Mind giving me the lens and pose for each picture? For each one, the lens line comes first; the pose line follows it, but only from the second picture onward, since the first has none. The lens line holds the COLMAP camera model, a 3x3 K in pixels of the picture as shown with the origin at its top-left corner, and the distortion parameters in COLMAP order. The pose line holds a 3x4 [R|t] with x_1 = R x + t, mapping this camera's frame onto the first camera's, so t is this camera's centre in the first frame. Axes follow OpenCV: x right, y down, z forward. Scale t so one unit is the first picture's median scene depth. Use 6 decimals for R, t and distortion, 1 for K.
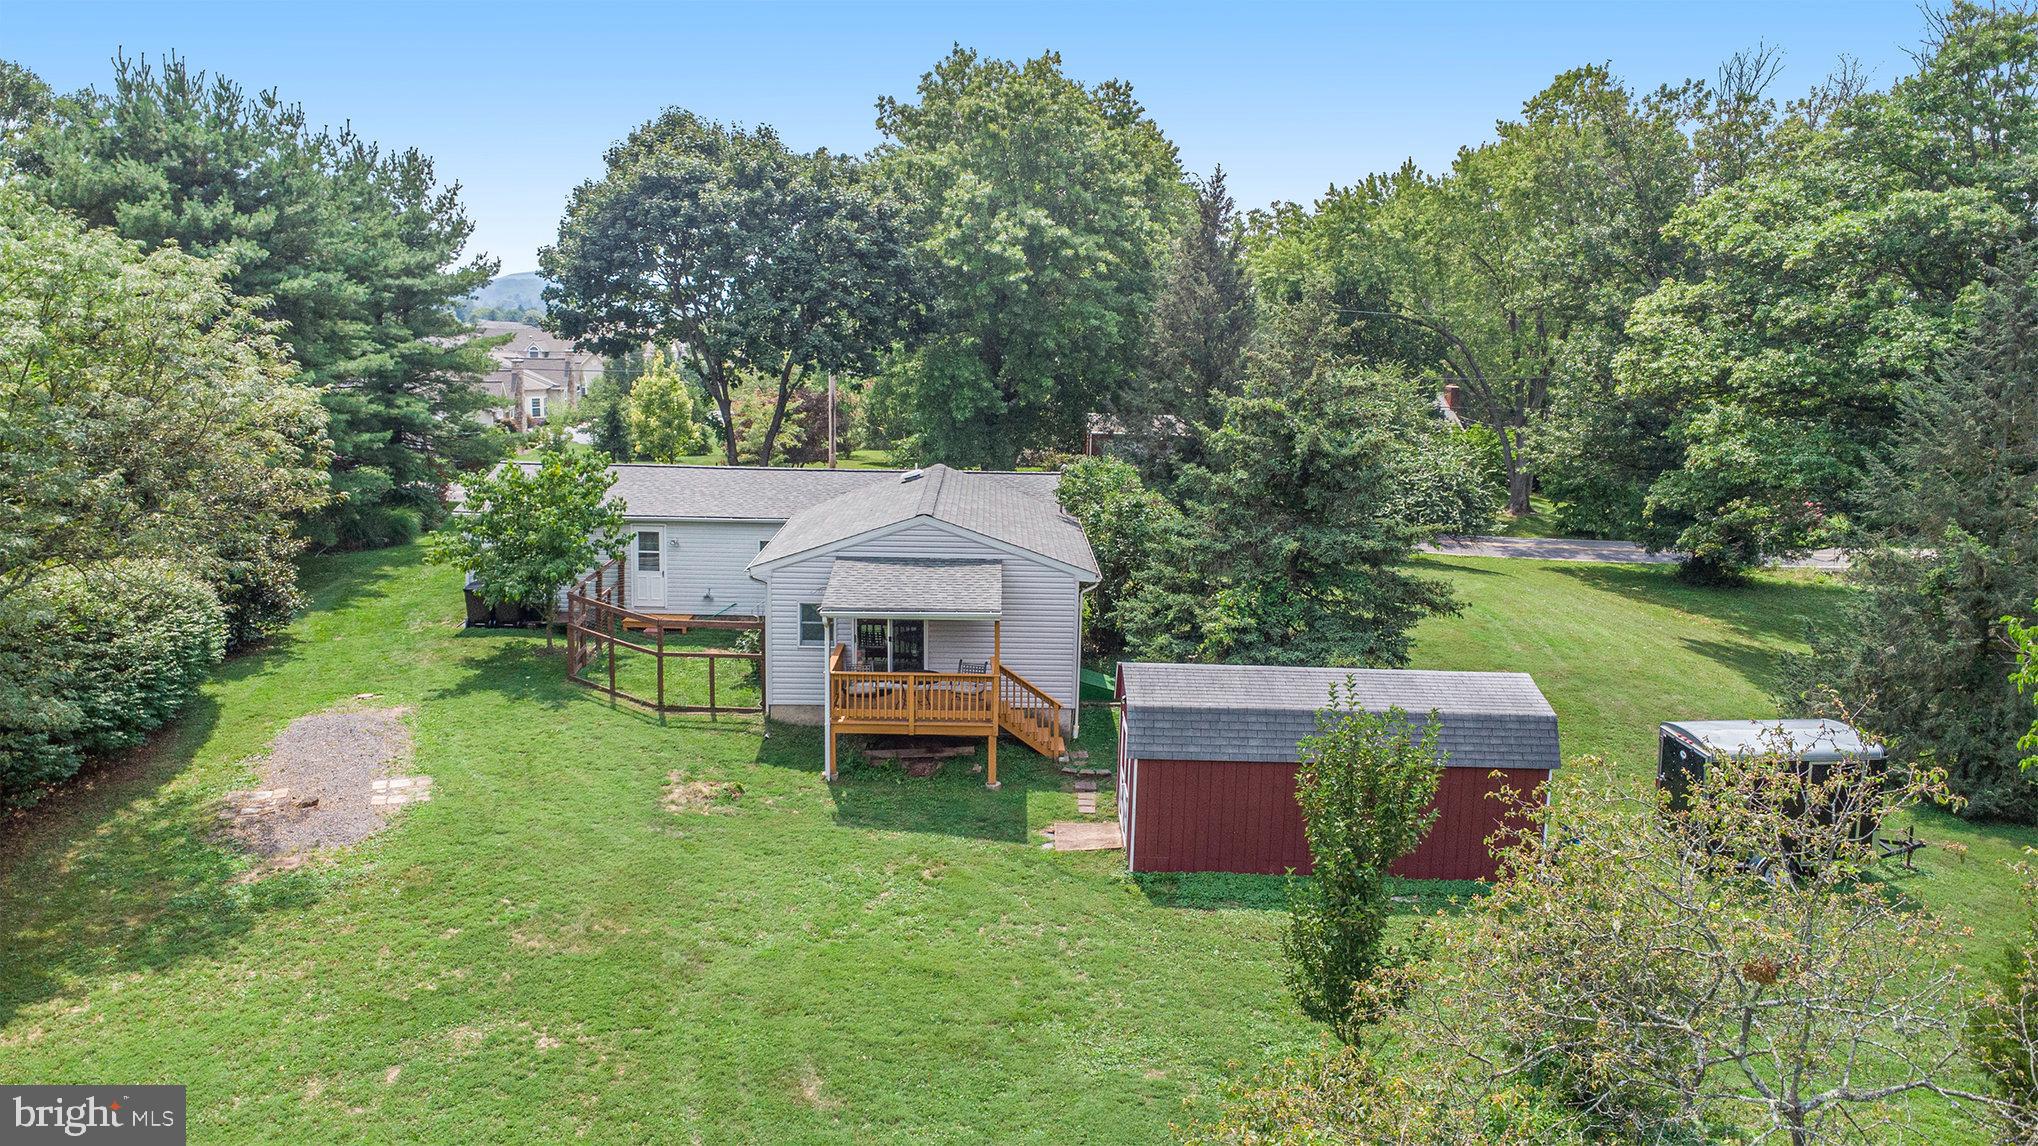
lens RADIAL K [[1419.4, 0, 1019.0], [0, 1419.4, 573.0], [0, 0, 1]] dist [-0.006659, -0.006891]
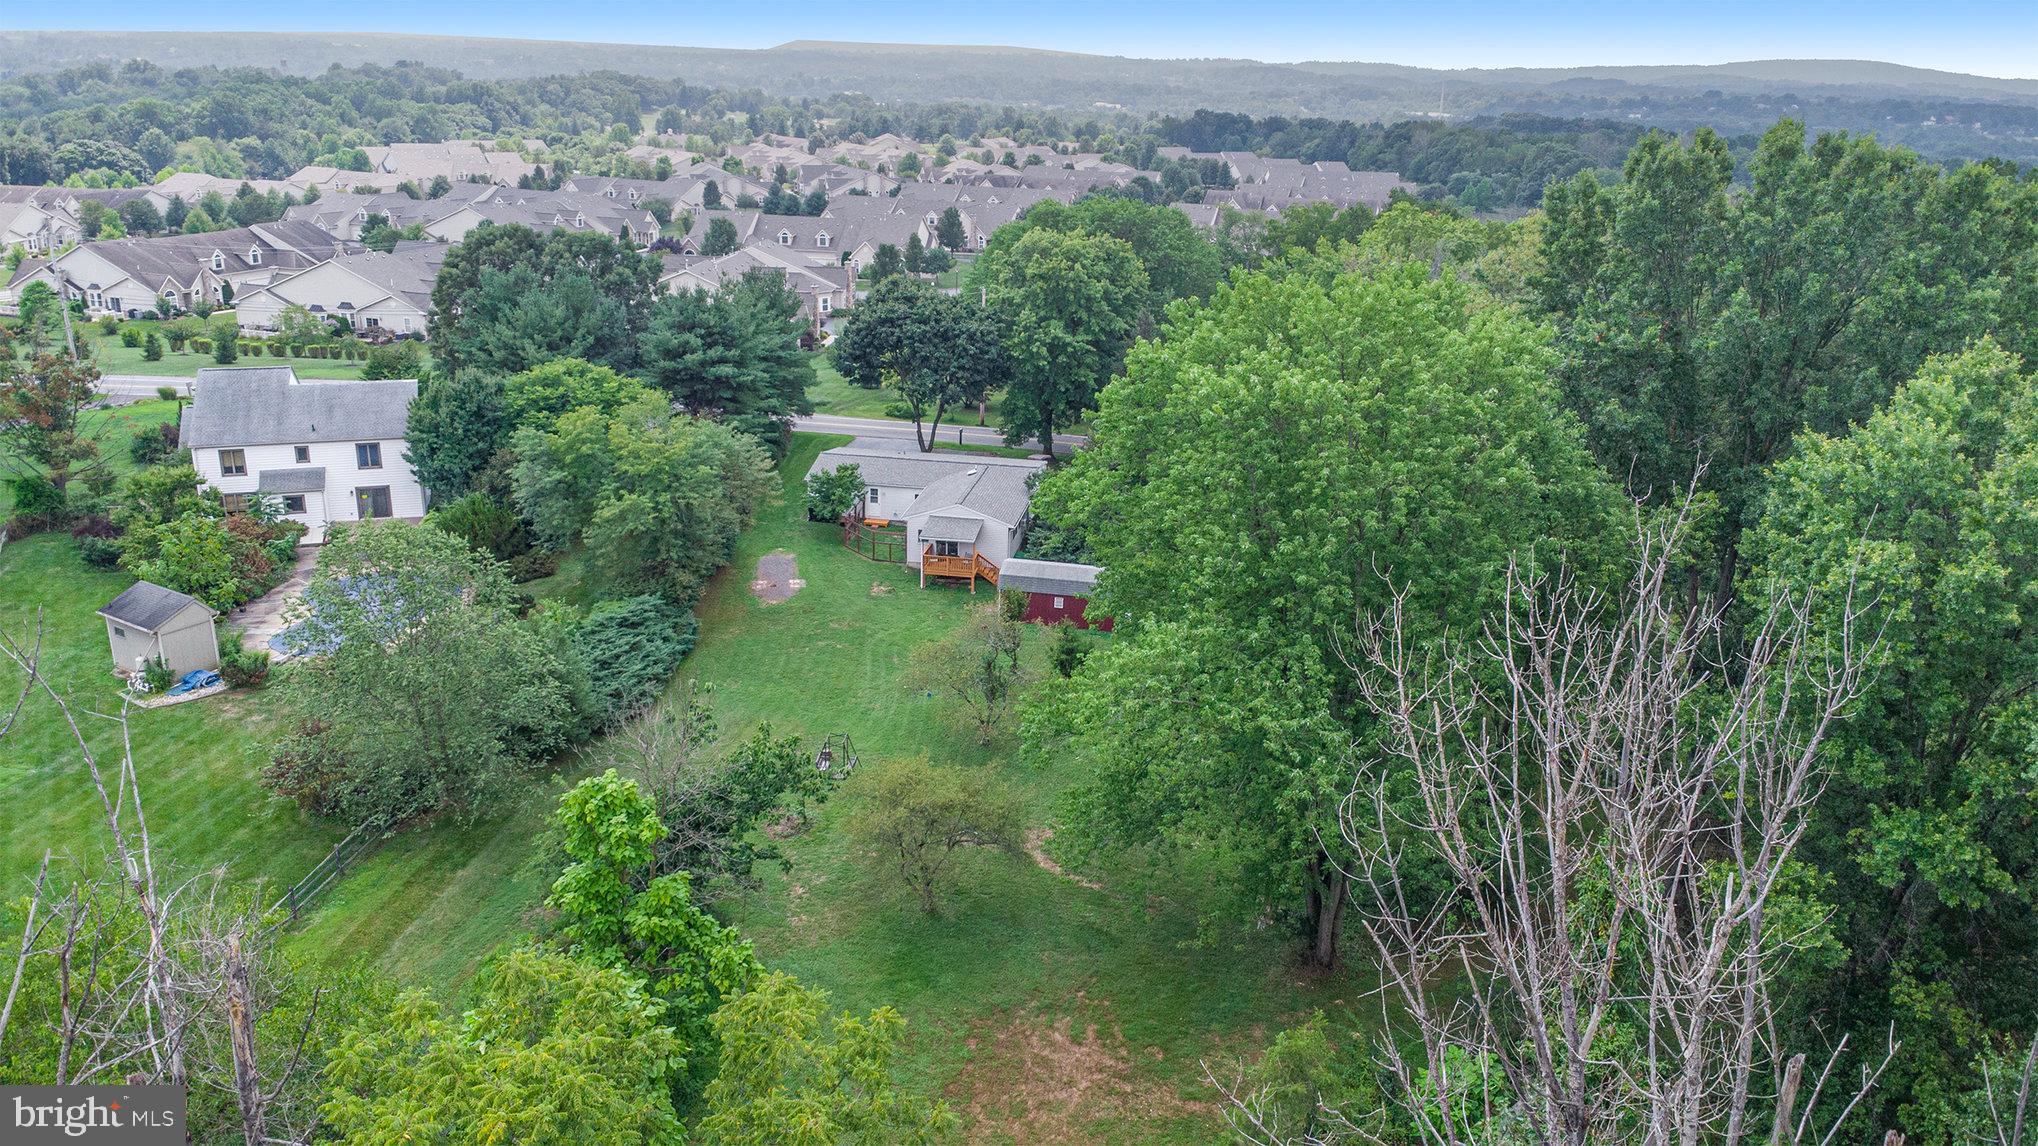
lens RADIAL K [[1419.4, 0, 1019.0], [0, 1419.4, 573.0], [0, 0, 1]] dist [-0.006659, -0.006891]
pose [[0.981995, 0.069381, -0.175703, 0.489331], [-0.041037, 0.986249, 0.160091, -0.312994], [0.184394, -0.149998, 0.971339, -1.577032]]
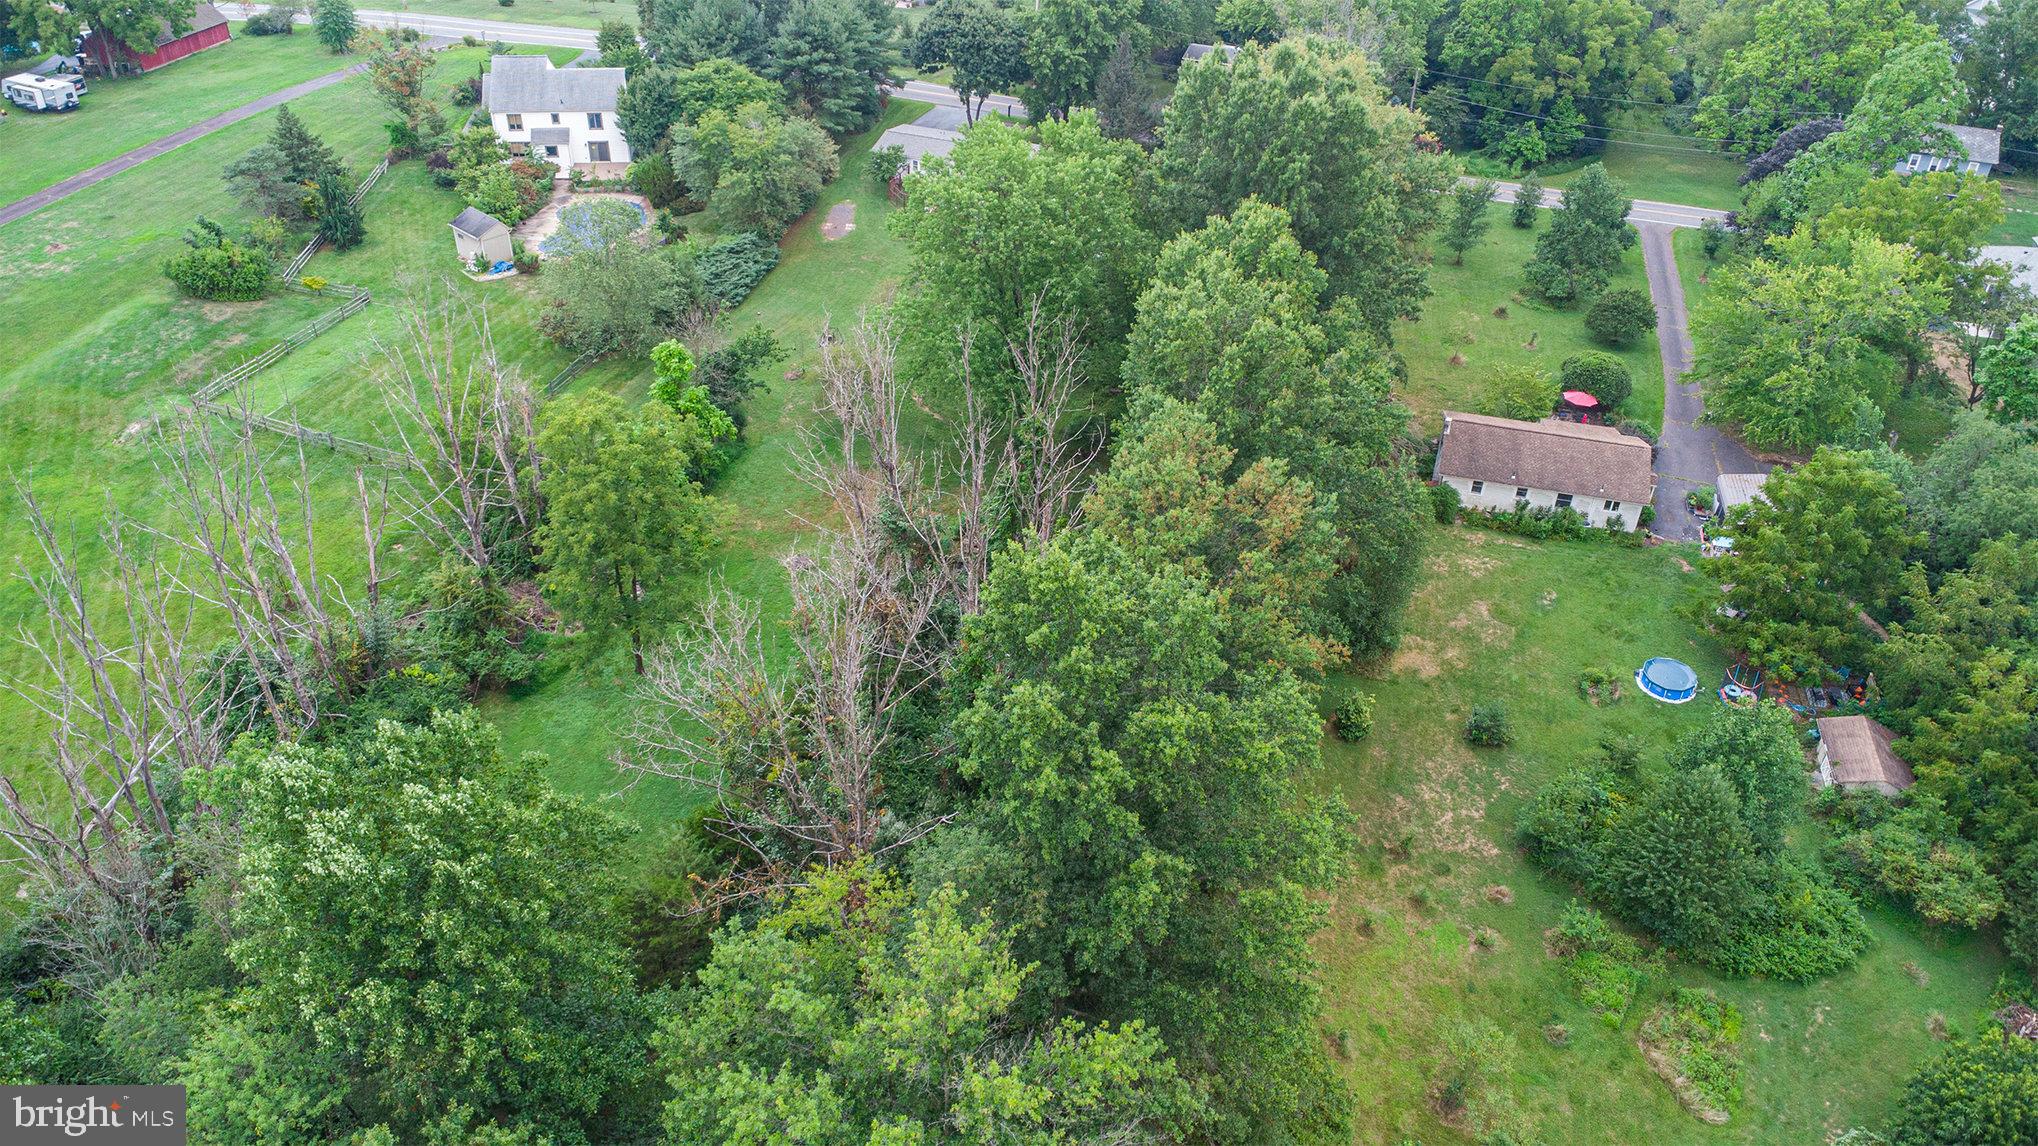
lens RADIAL K [[1419.4, 0, 1019.0], [0, 1419.4, 573.0], [0, 0, 1]] dist [-0.006659, -0.006891]
pose [[0.928586, 0.226102, -0.294287, 1.449874], [-0.075477, 0.891466, 0.446756, -0.802497], [0.363360, -0.392640, 0.844869, -2.725804]]
